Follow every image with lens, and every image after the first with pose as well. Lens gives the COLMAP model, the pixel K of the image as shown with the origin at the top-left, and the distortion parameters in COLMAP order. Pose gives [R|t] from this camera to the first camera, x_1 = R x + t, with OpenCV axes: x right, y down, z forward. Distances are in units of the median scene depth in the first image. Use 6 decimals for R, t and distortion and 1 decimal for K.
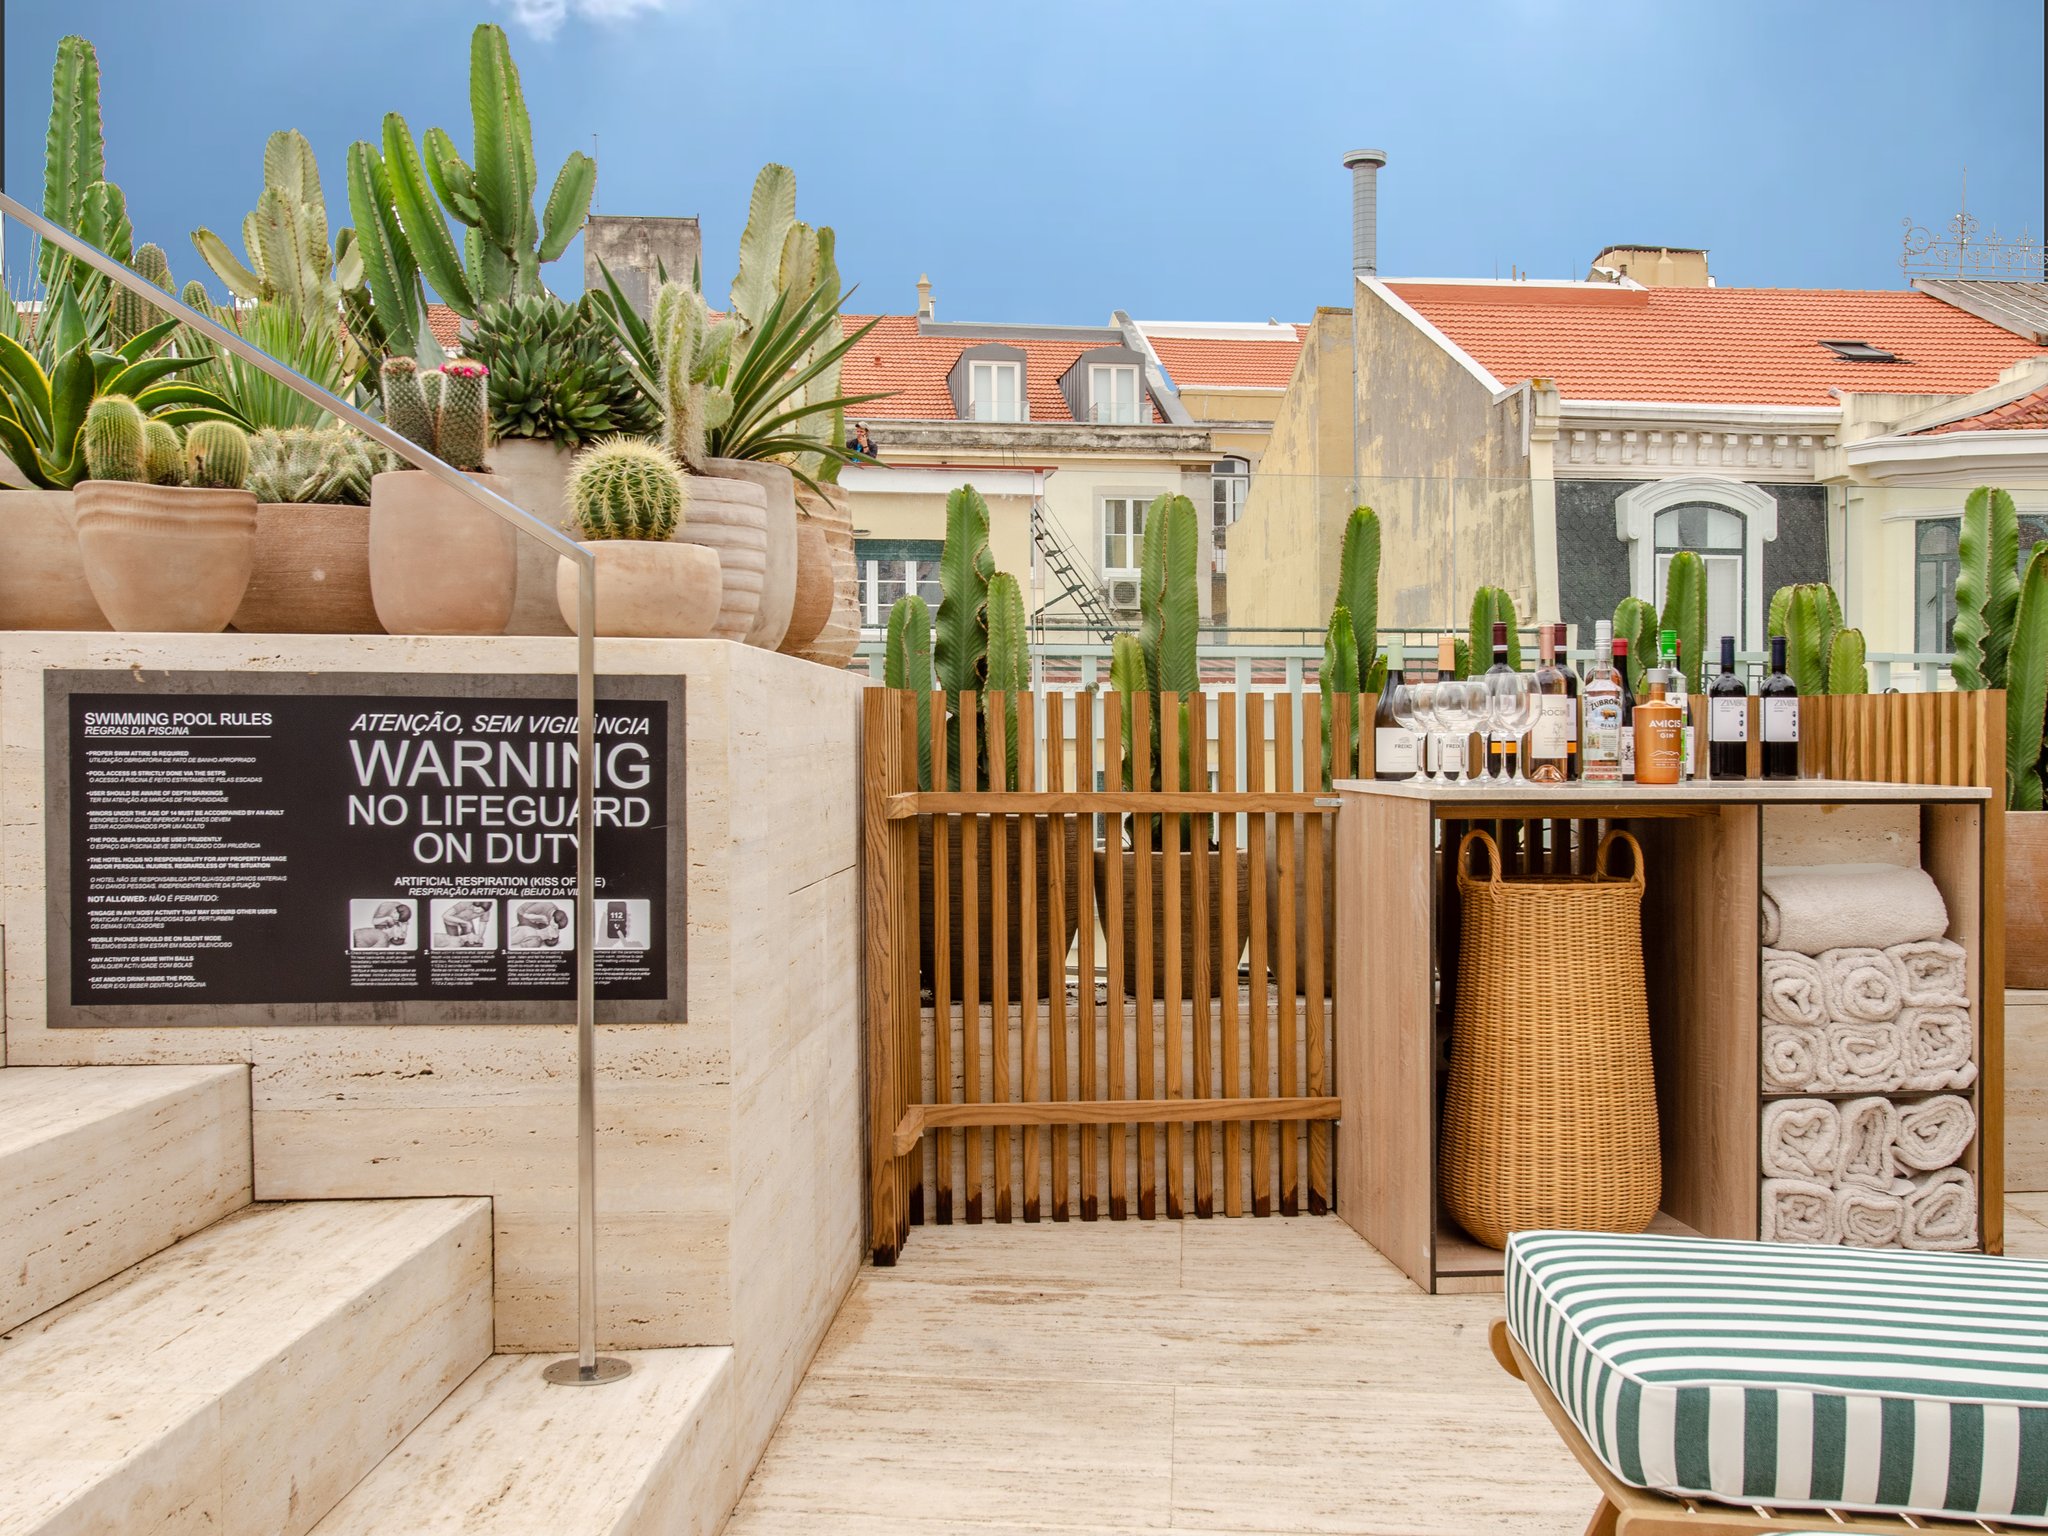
lens RADIAL K [[2089.6, 0, 1035.8], [0, 2089.6, 816.3], [0, 0, 1]] dist [0.011752, 0.005126]
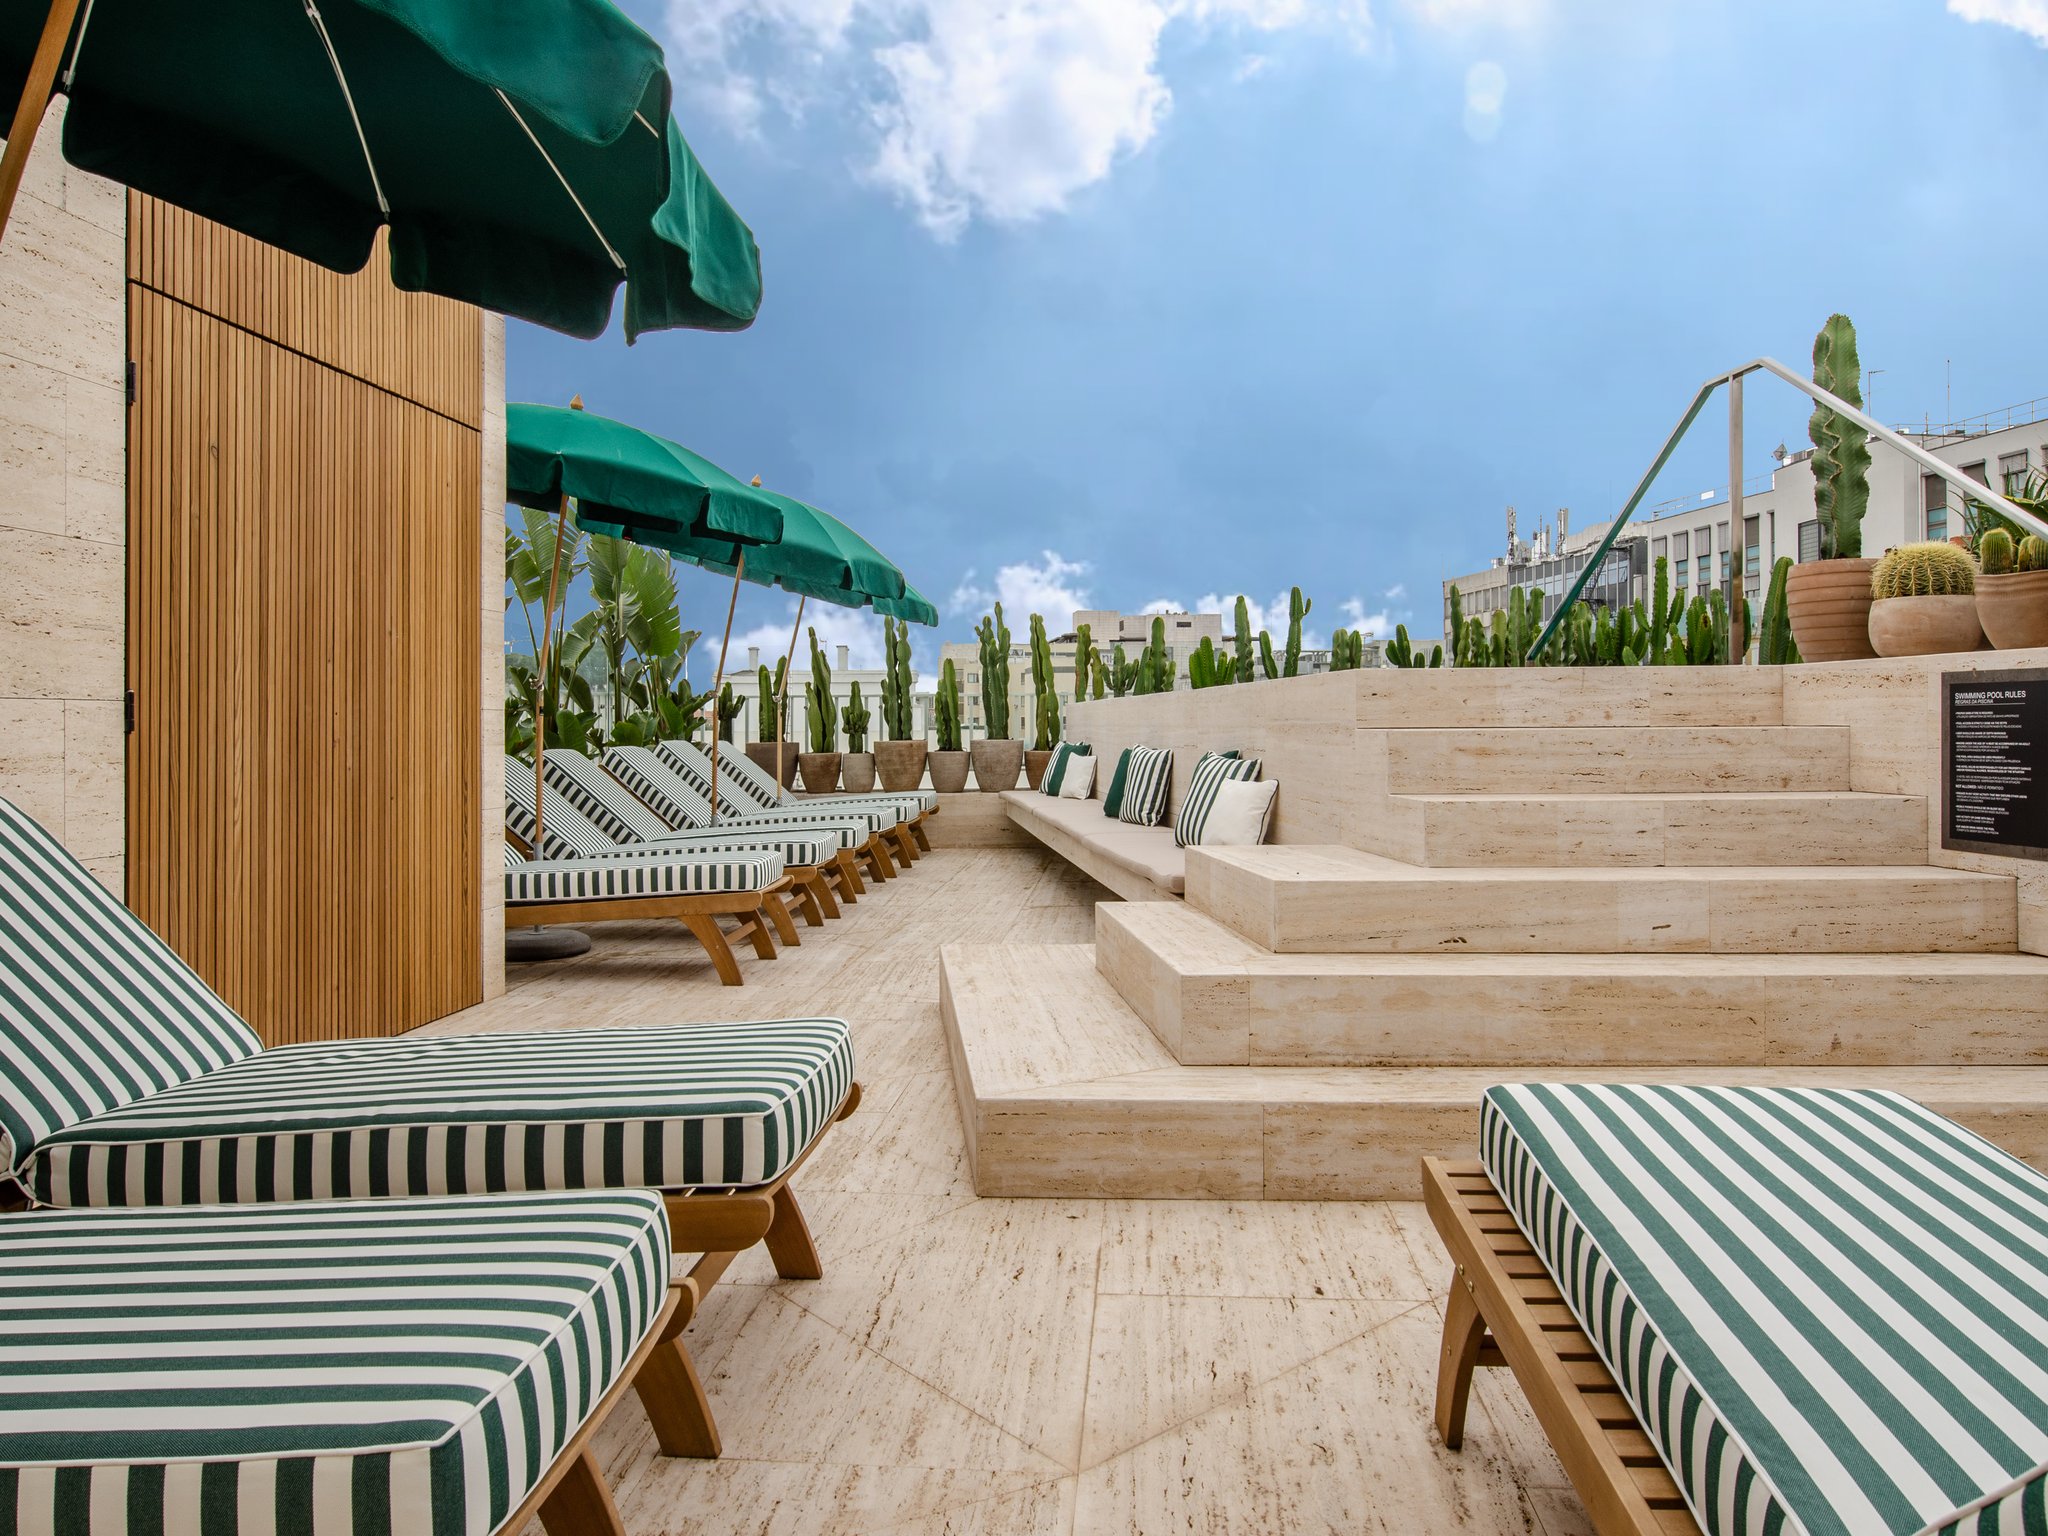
lens RADIAL K [[1449.5, 0, 1019.1], [0, 1449.5, 733.7], [0, 0, 1]] dist [-0.010179, -0.008193]
pose [[-0.001858, 0.001539, -0.999997, 0.911005], [-0.026498, 0.999648, 0.001587, 0.011454], [0.999647, 0.026501, -0.001817, 0.090948]]
